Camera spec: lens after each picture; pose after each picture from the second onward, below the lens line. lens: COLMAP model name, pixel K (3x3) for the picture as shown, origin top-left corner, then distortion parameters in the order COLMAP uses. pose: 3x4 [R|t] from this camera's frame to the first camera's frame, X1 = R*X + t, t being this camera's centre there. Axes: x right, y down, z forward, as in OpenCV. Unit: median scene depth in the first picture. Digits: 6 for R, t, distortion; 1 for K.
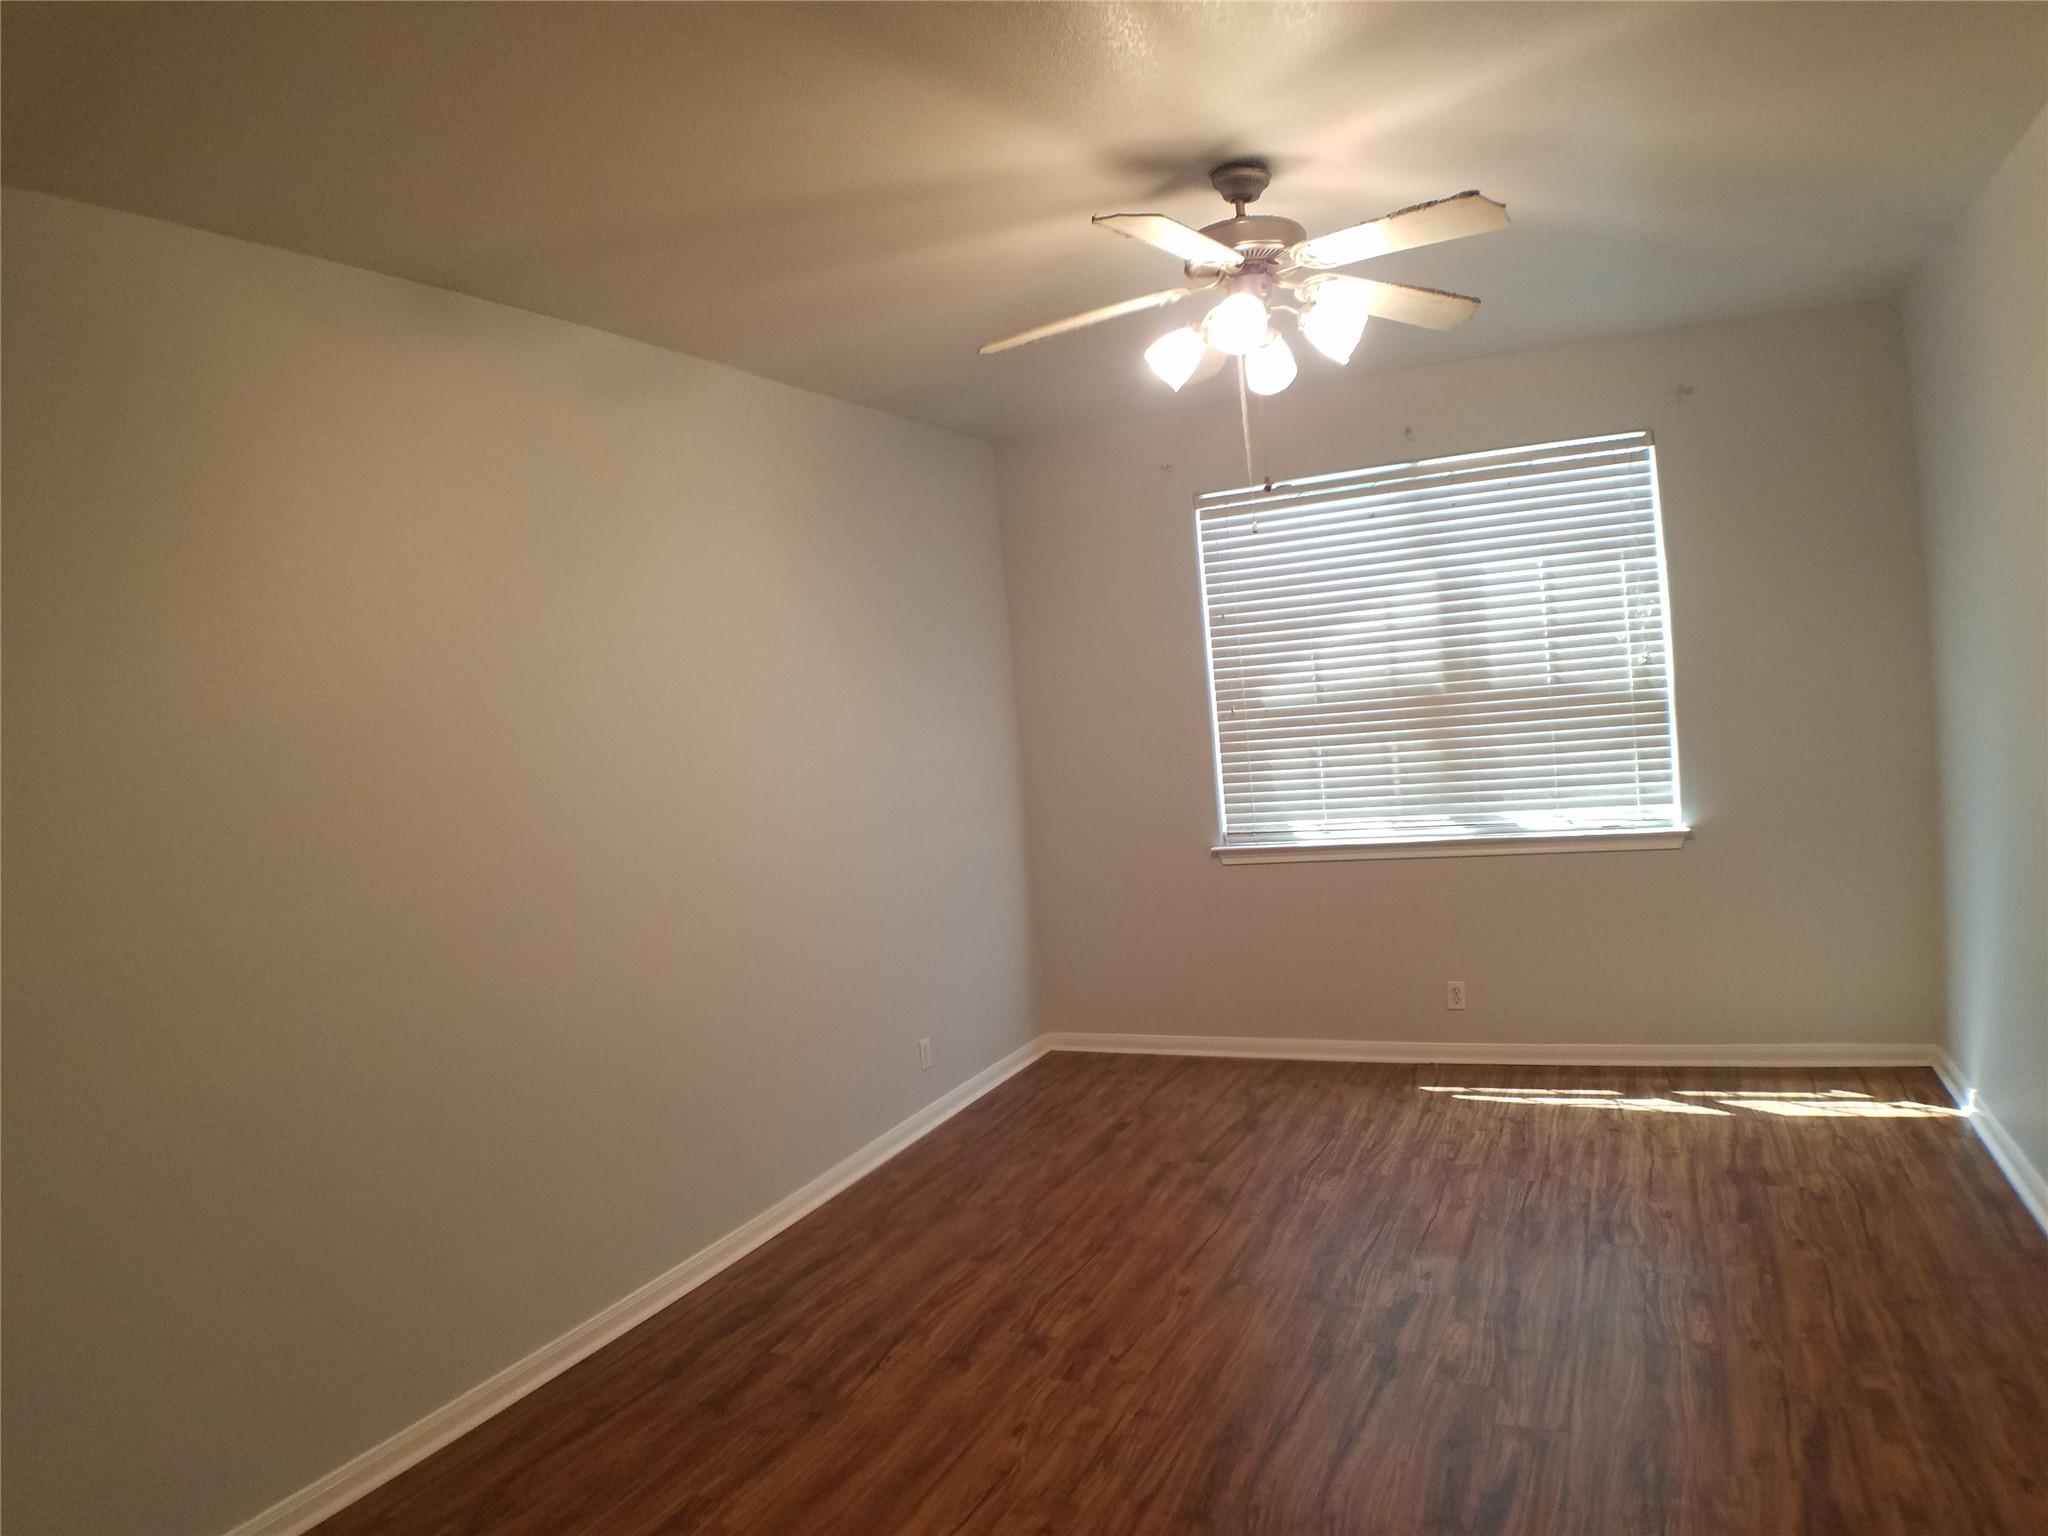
lens RADIAL K [[1290.1, 0, 1036.6], [0, 1290.1, 766.3], [0, 0, 1]] dist [-0.138021, 0.015540]
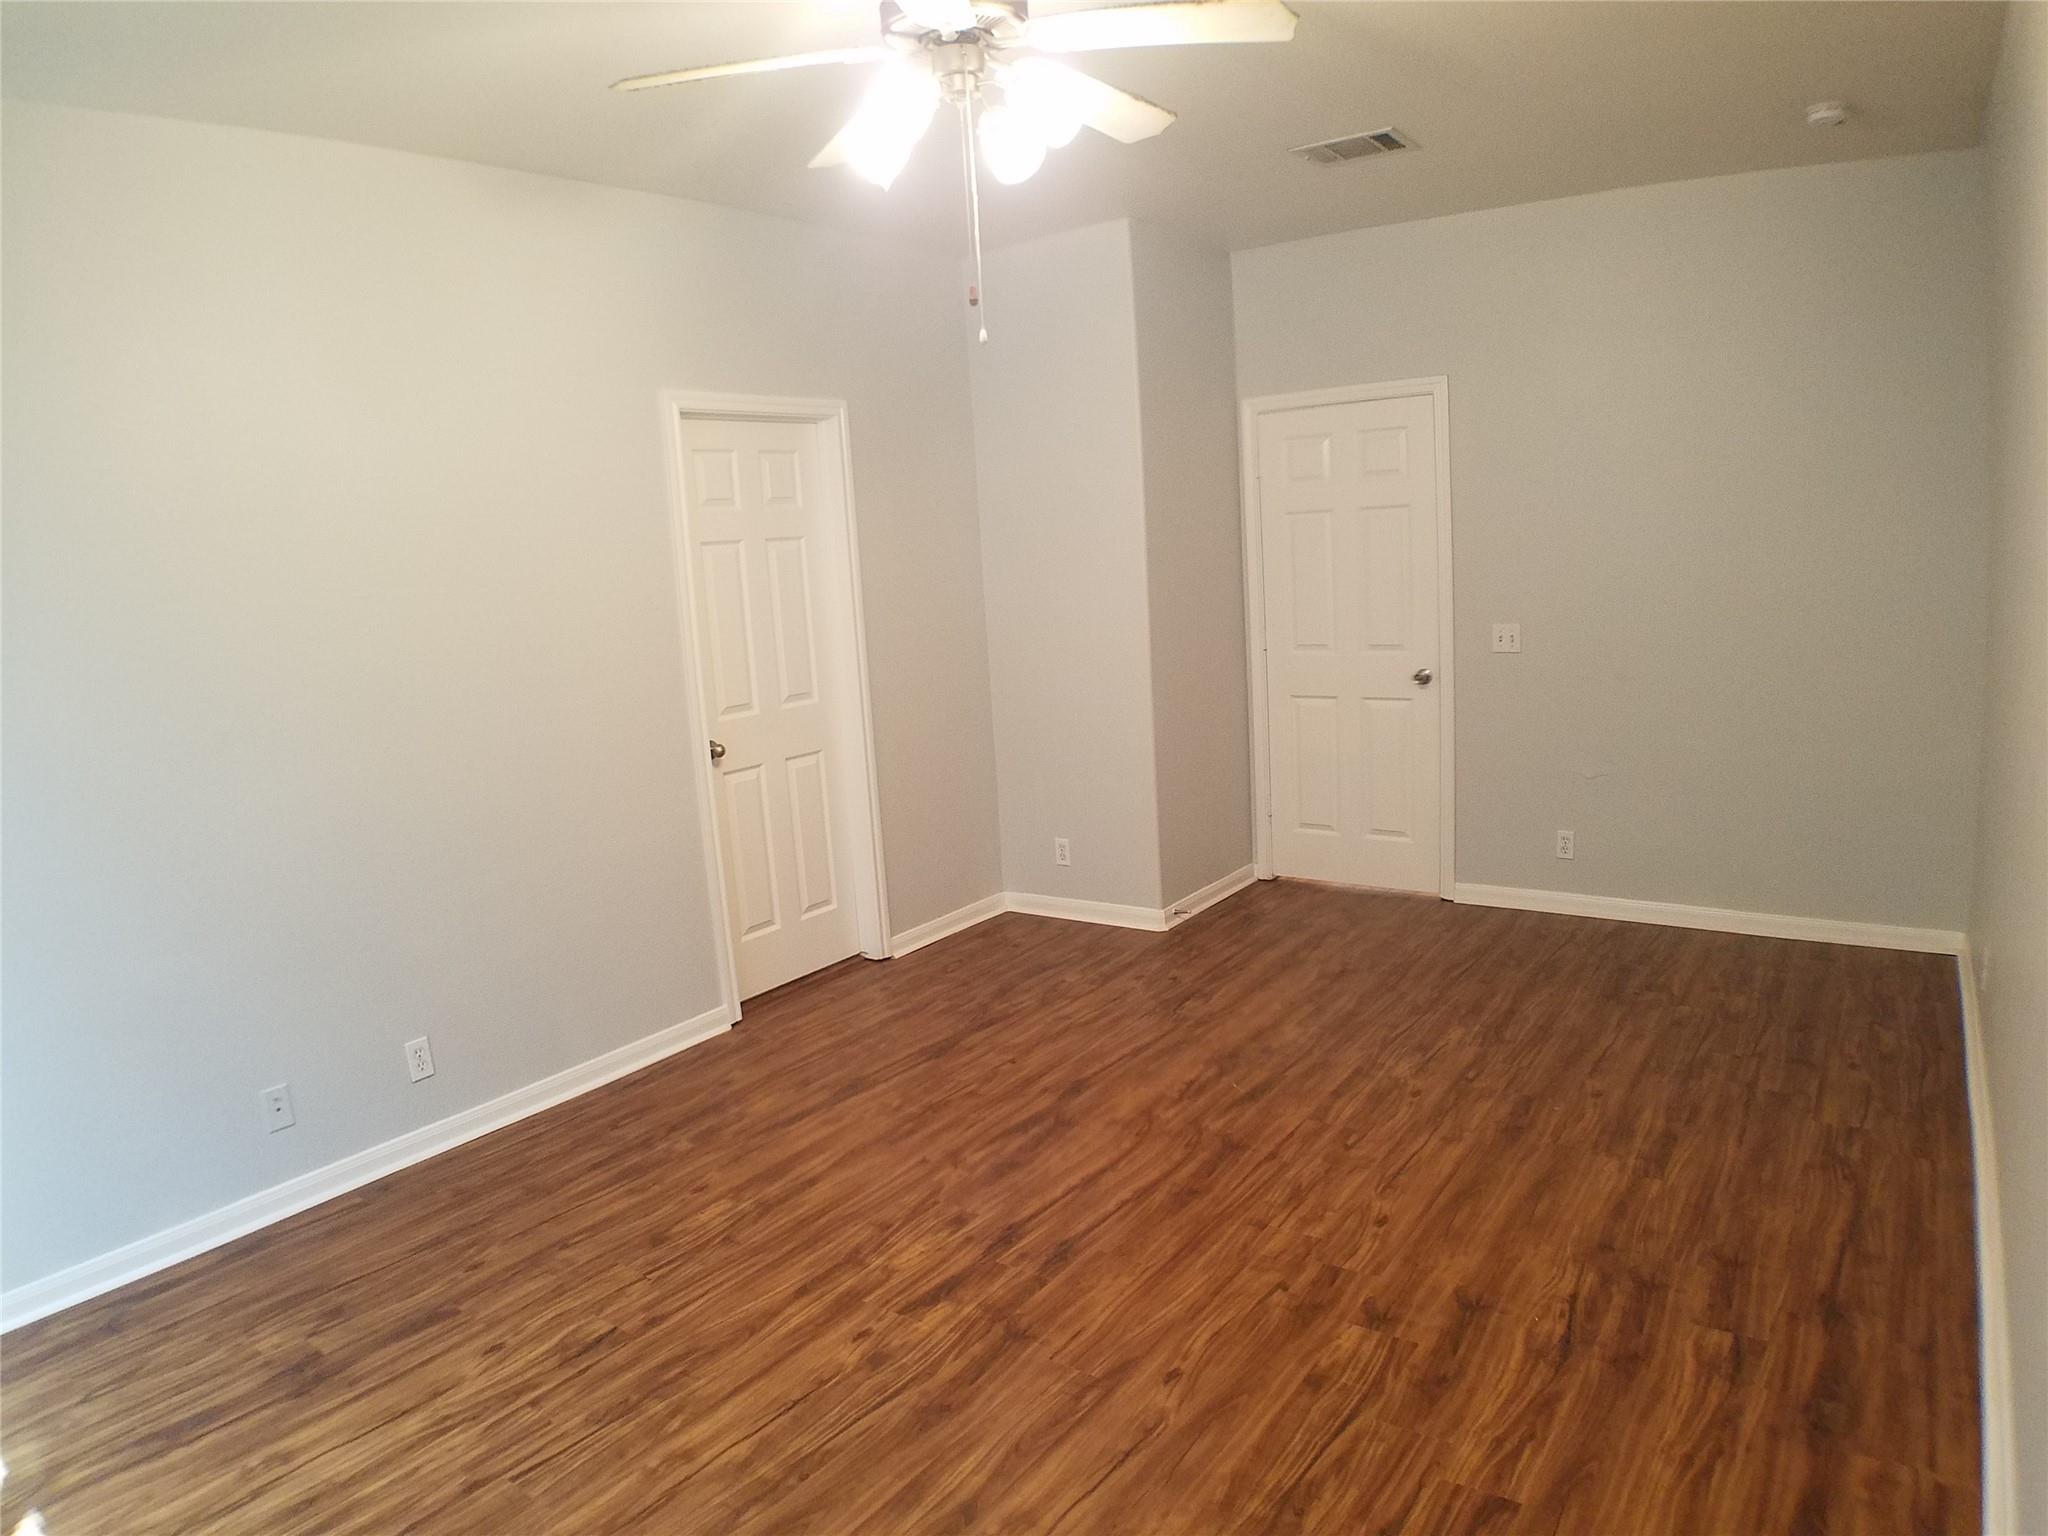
lens RADIAL K [[1290.1, 0, 1036.6], [0, 1290.1, 766.3], [0, 0, 1]] dist [-0.138021, 0.015540]
pose [[-0.974109, 0.114340, 0.195033, 0.016901], [0.154141, 0.966976, 0.202974, -0.078127], [-0.165384, 0.227782, -0.959564, 1.743968]]
